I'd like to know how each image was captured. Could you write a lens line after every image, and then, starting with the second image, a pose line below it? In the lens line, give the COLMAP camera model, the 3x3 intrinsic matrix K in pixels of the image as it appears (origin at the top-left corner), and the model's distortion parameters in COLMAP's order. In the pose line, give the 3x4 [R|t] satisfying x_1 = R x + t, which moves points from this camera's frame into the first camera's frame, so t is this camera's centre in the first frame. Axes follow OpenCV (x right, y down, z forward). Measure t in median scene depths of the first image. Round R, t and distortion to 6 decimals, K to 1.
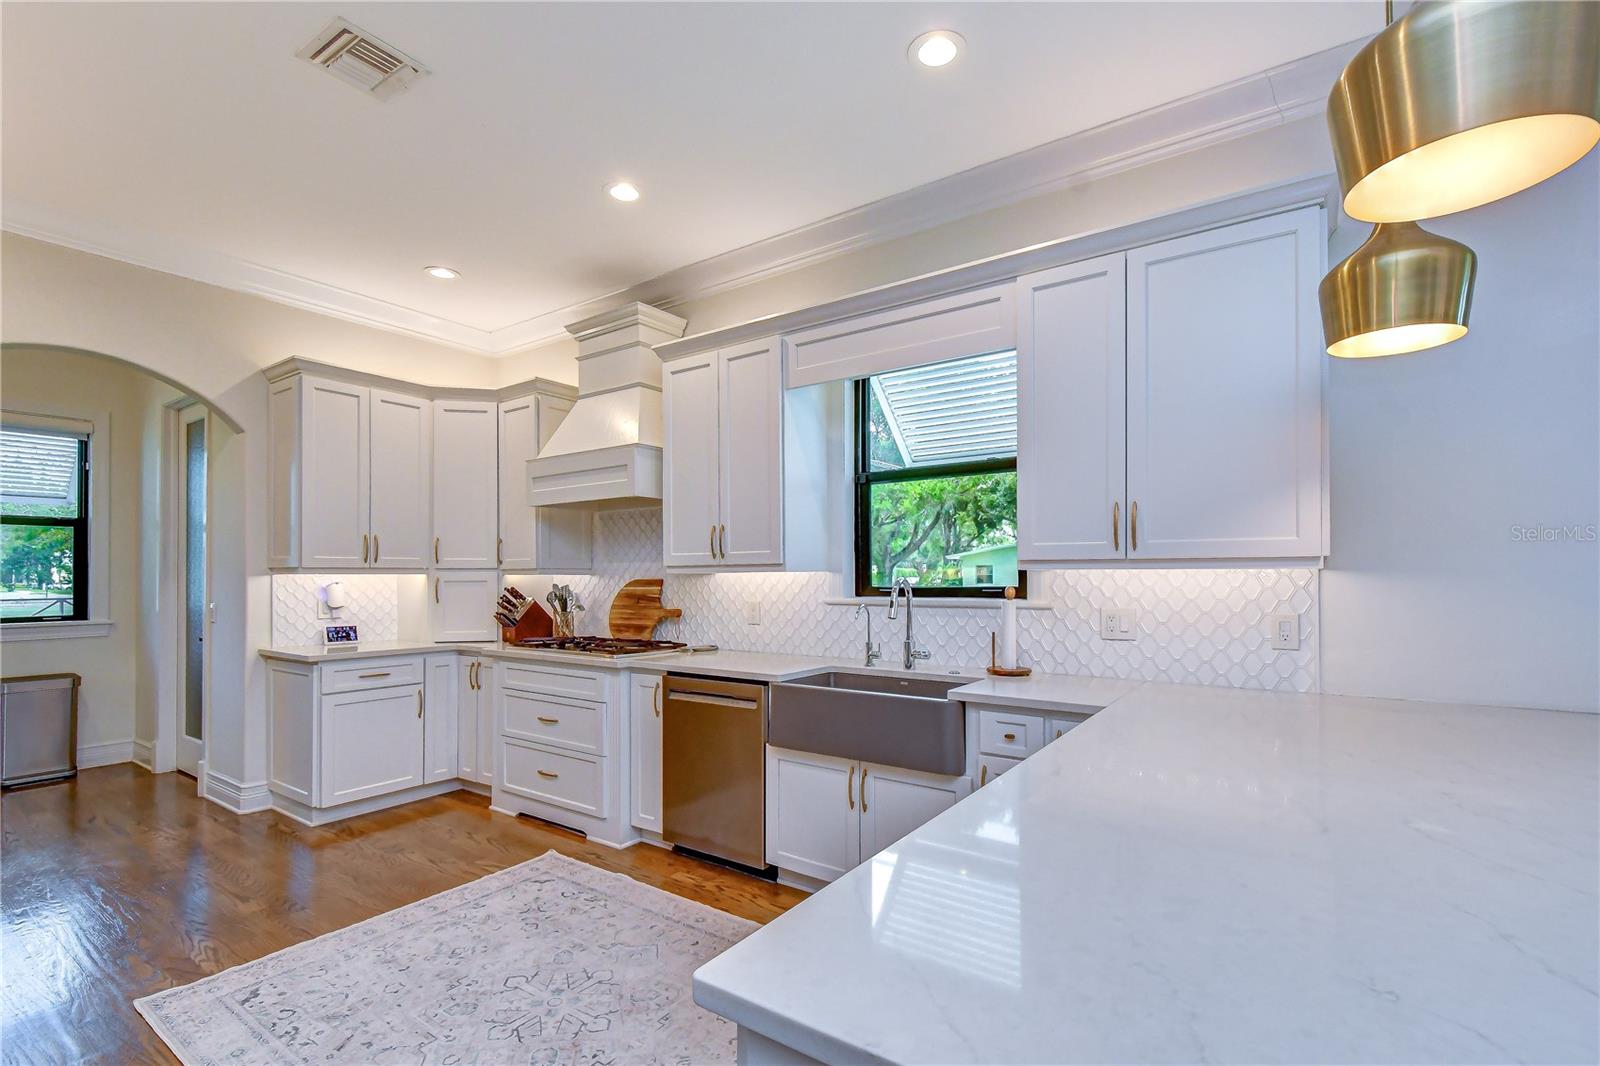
lens RADIAL K [[721.2, 0, 818.3], [0, 721.2, 578.2], [0, 0, 1]] dist [0.001778, -0.000958]
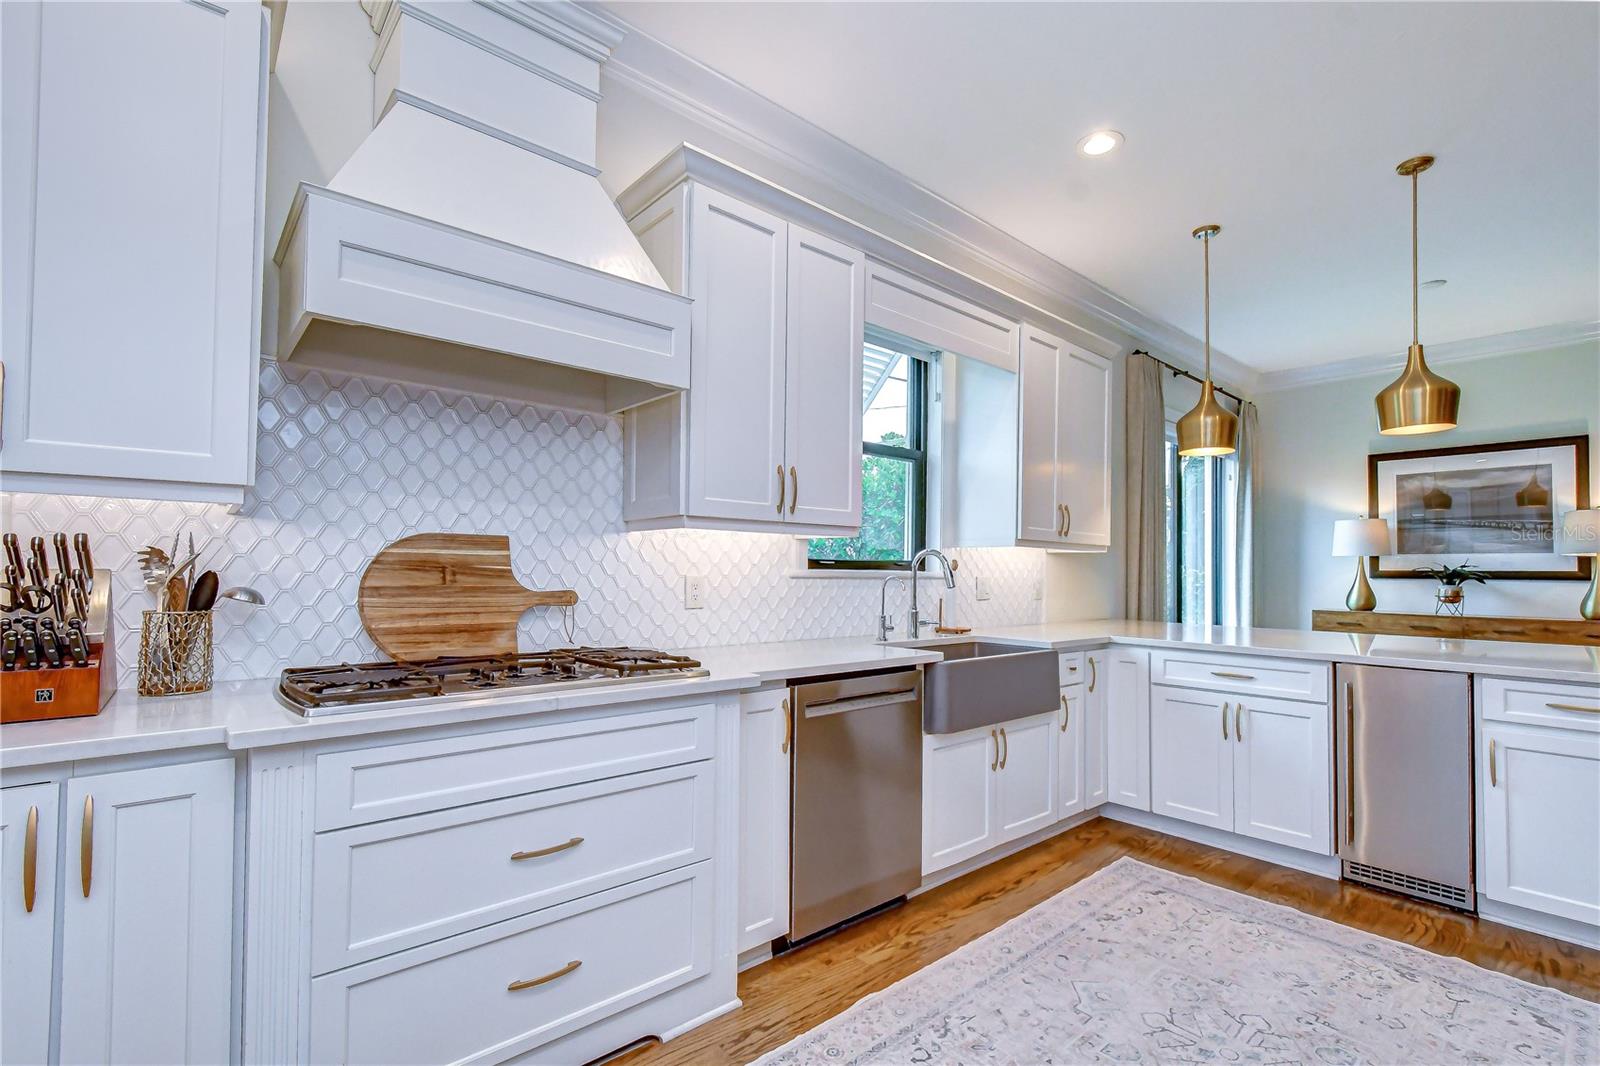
lens RADIAL K [[721.2, 0, 810.0], [0, 721.2, 553.0], [0, 0, 1]] dist [0.001778, -0.000958]
pose [[0.251337, 0.027793, 0.967500, -0.691061], [-0.015532, 0.999575, -0.024679, 0.024840], [-0.967775, -0.008824, 0.251662, 0.672643]]
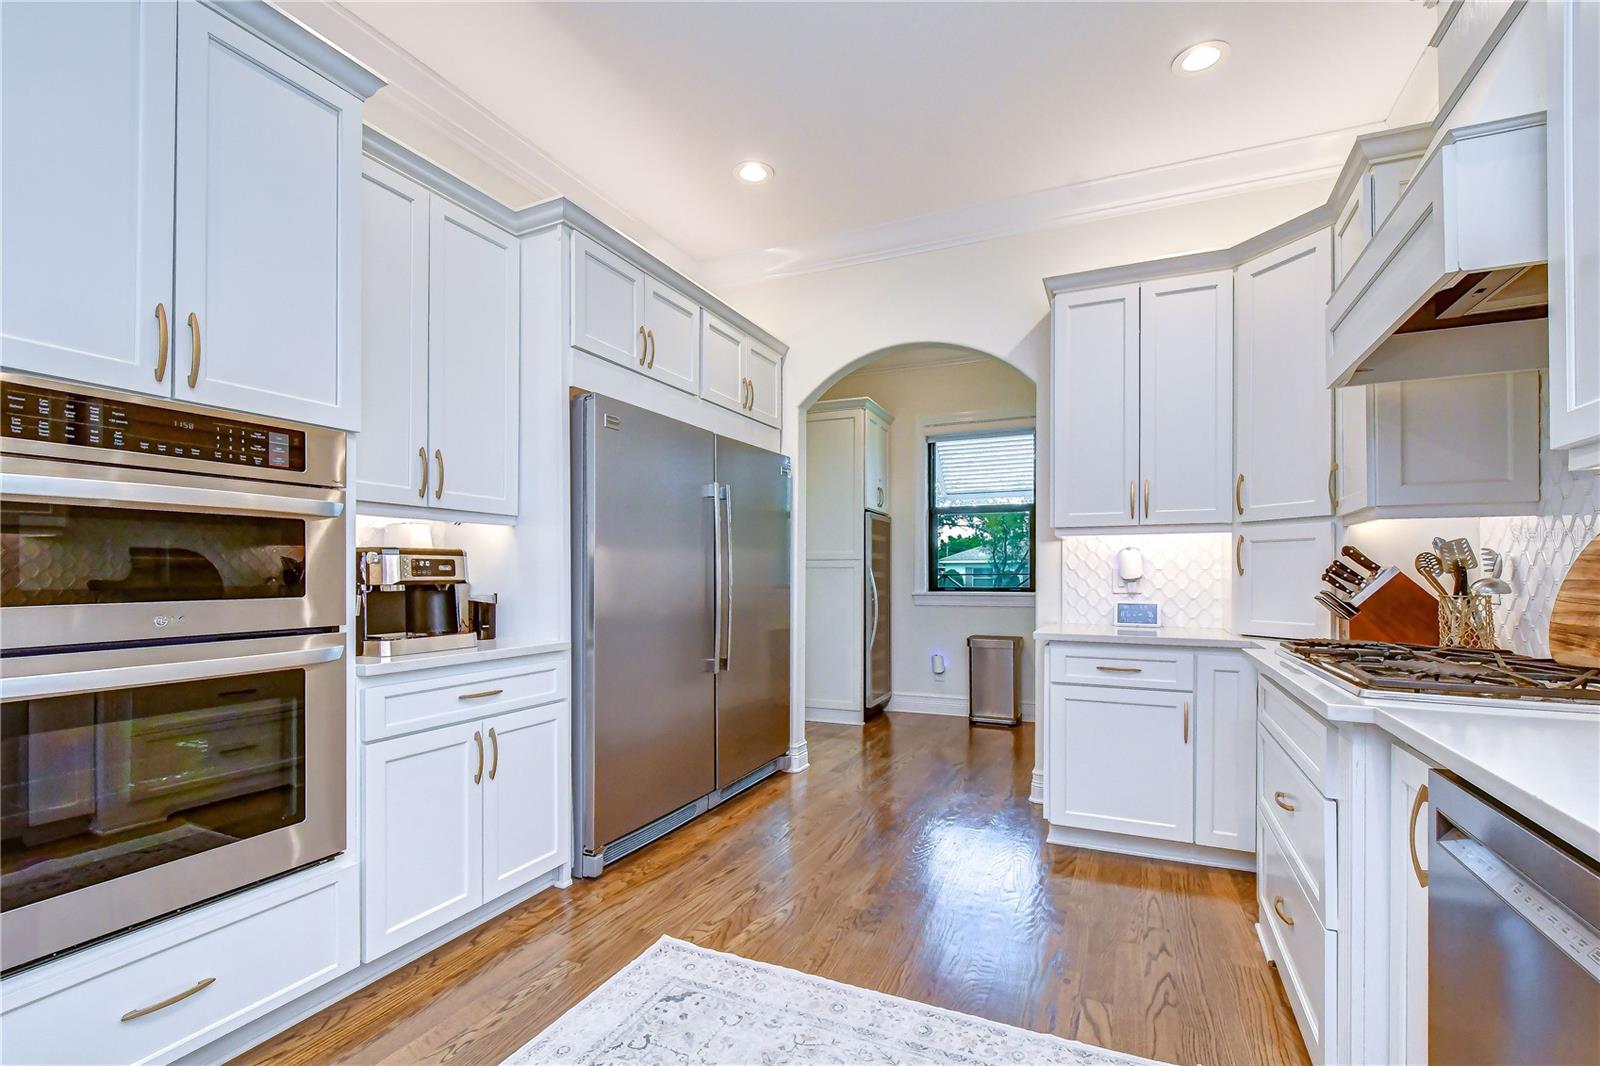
lens RADIAL K [[721.2, 0, 816.6], [0, 721.2, 573.8], [0, 0, 1]] dist [0.001778, -0.000958]
pose [[0.165701, -0.002272, -0.986173, 0.056184], [0.002258, 0.999996, -0.001924, 0.035714], [0.986173, -0.001908, 0.165705, 0.540227]]
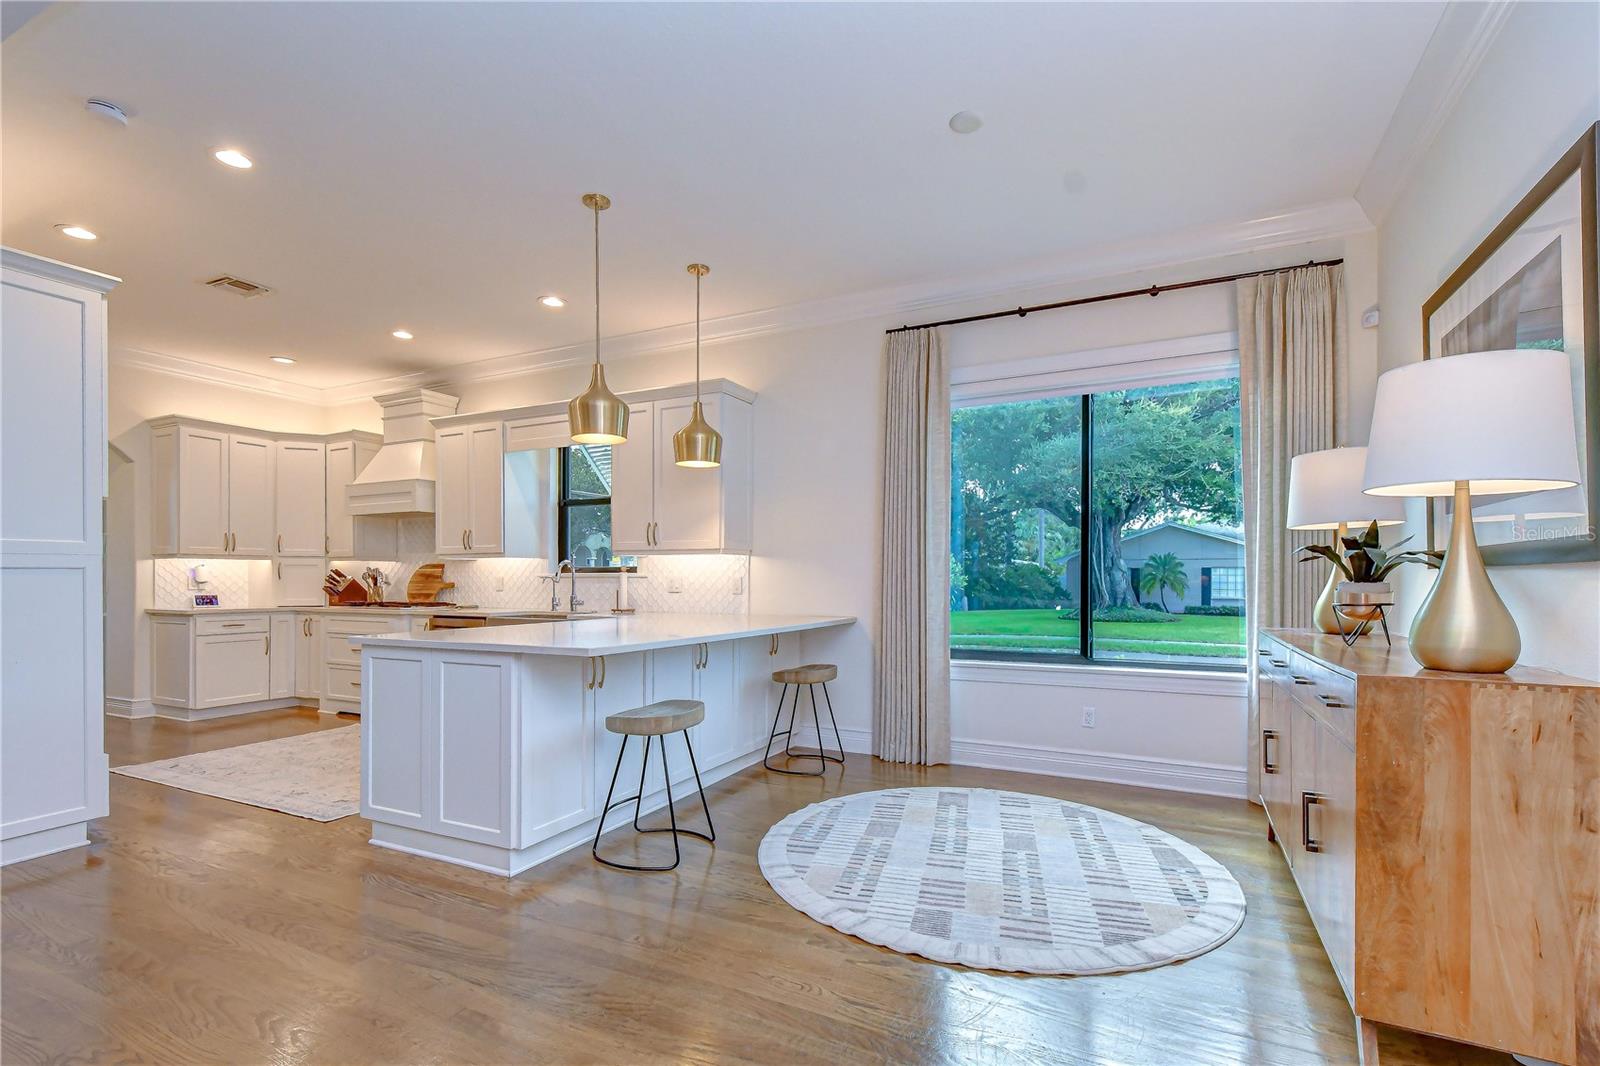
lens RADIAL K [[721.2, 0, 840.7], [0, 721.2, 580.9], [0, 0, 1]] dist [0.001778, -0.000958]
pose [[0.984409, 0.000650, 0.175893, 0.356045], [-0.000919, 0.999999, 0.001447, 0.035774], [-0.175891, -0.001586, 0.984408, -0.681688]]
